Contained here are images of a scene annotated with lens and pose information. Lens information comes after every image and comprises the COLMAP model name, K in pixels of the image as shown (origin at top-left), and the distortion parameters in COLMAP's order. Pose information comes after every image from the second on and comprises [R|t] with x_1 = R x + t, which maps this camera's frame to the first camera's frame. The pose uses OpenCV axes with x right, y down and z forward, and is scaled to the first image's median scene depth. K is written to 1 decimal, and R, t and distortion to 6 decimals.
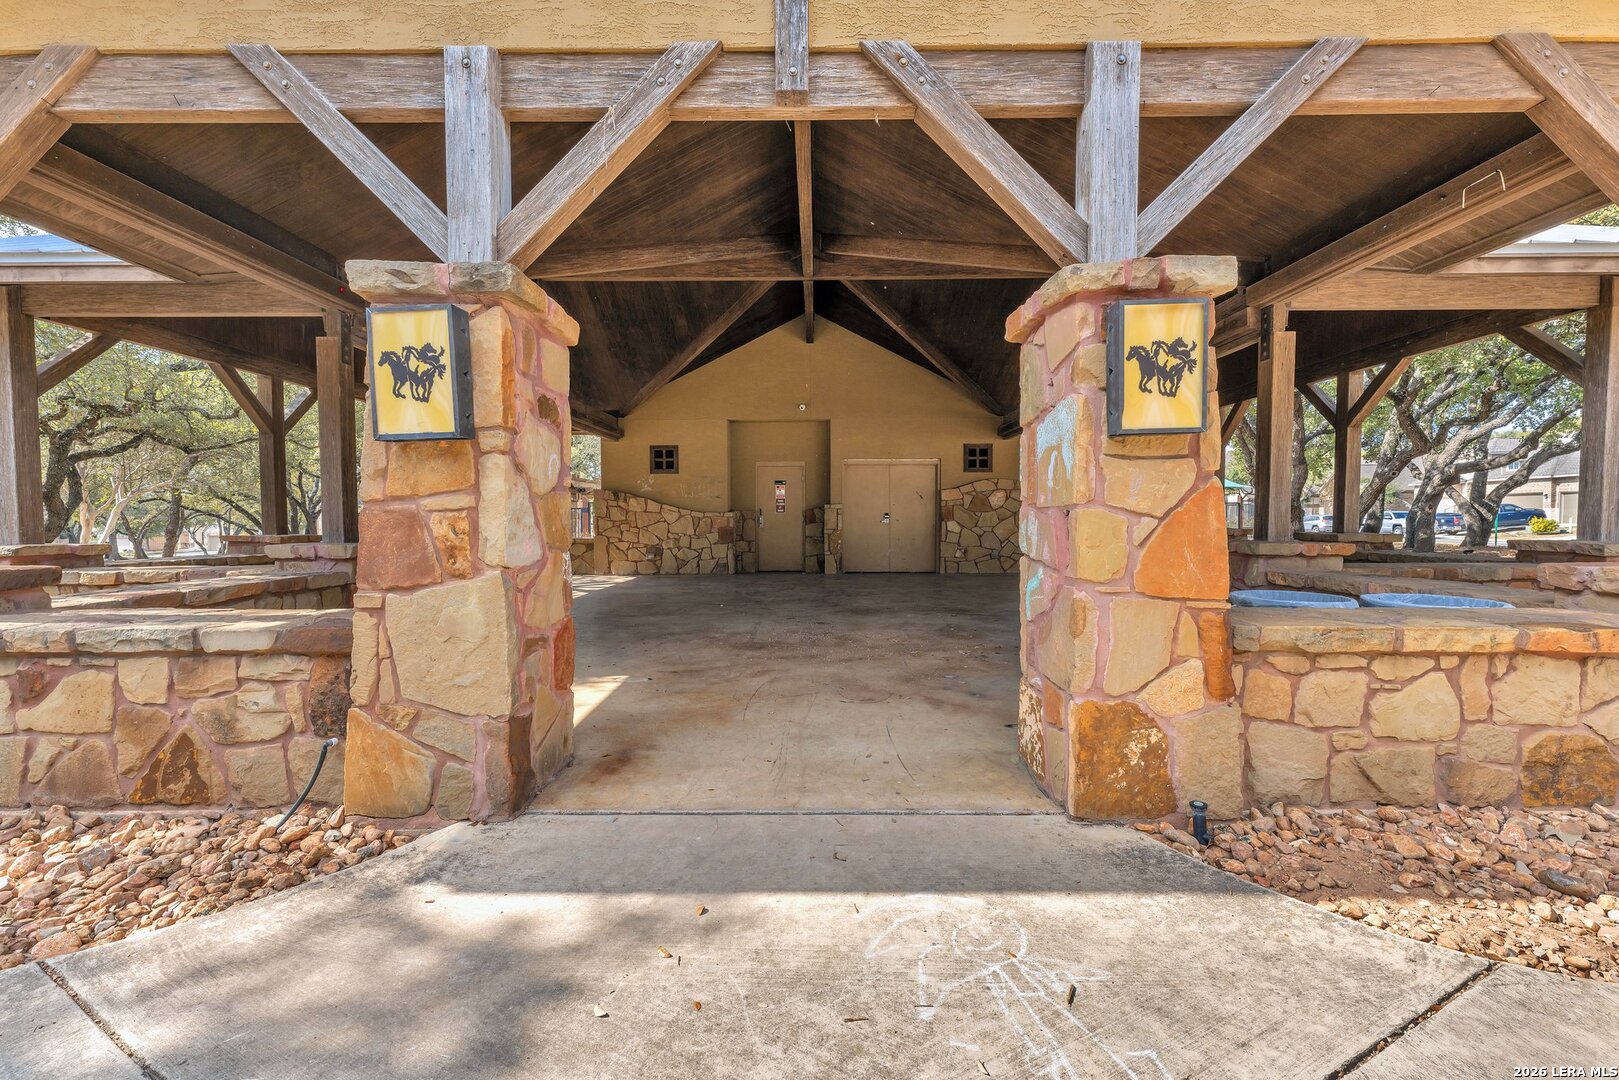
lens RADIAL K [[623.8, 0, 804.9], [0, 623.8, 538.8], [0, 0, 1]] dist [-0.000139, 0.000011]
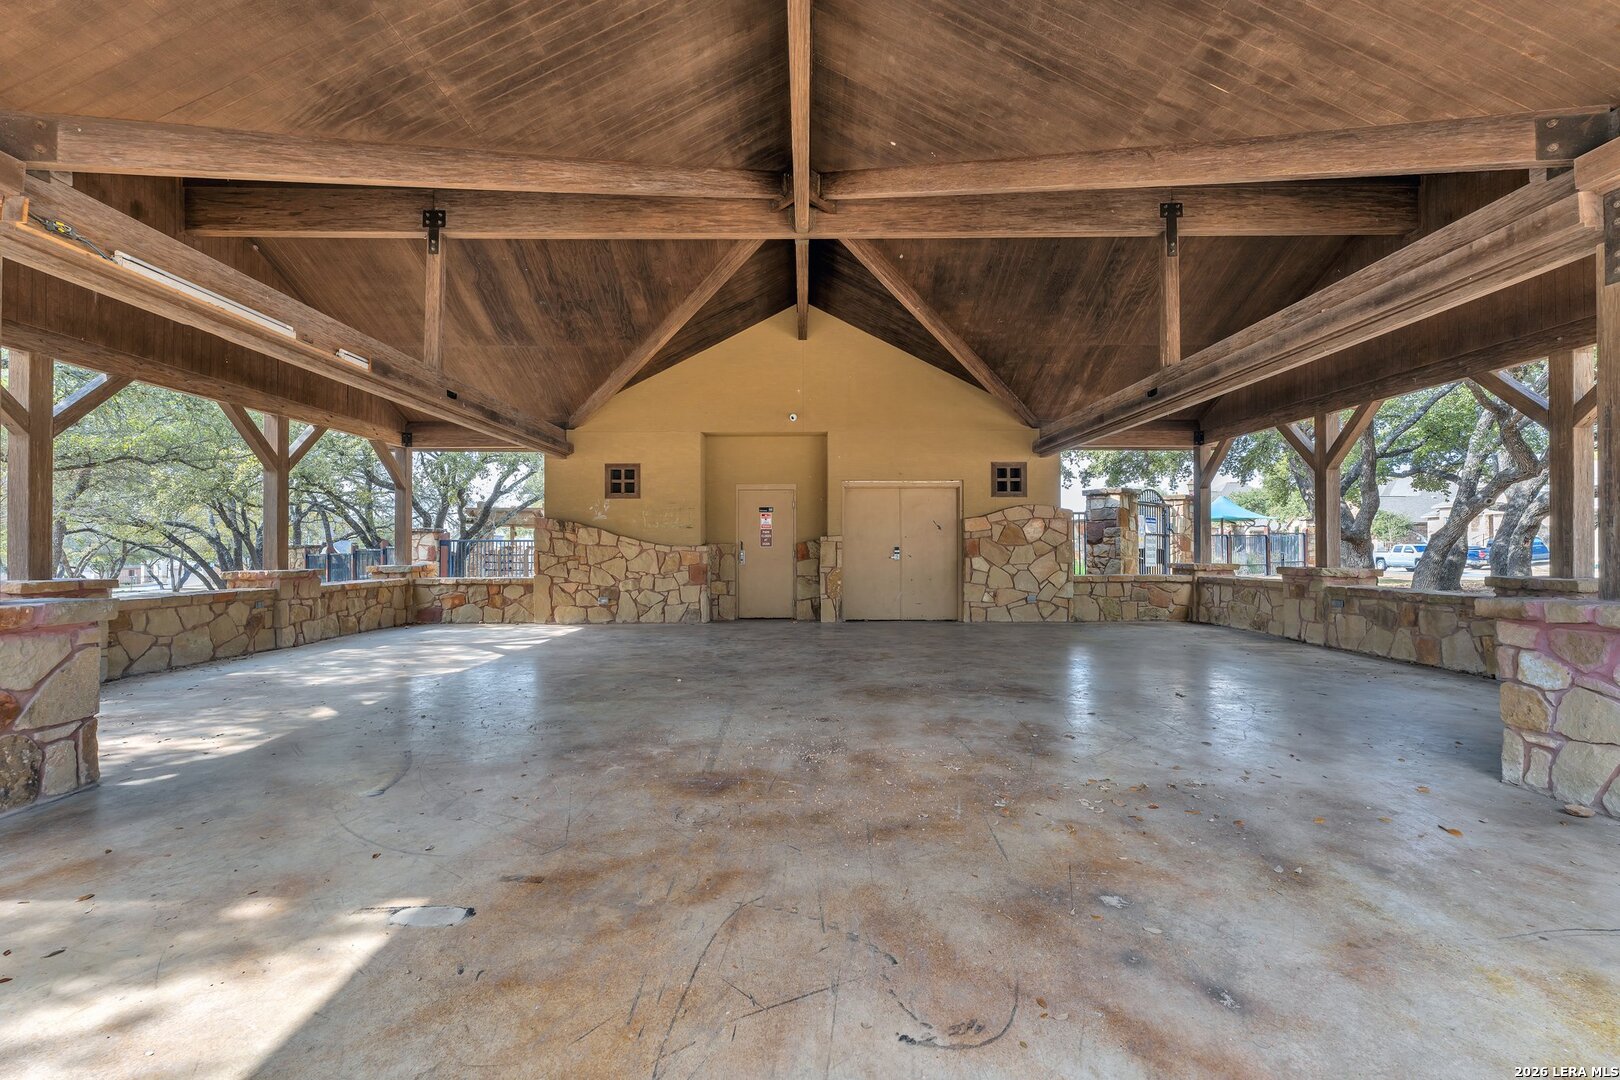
lens RADIAL K [[624.2, 0, 805.4], [0, 624.2, 538.8], [0, 0, 1]] dist [-0.000139, 0.000011]
pose [[0.999830, 0.000887, 0.018404, -0.003135], [0.000063, 0.998669, -0.051569, -0.010414], [-0.018426, 0.051562, 0.998500, 0.194508]]
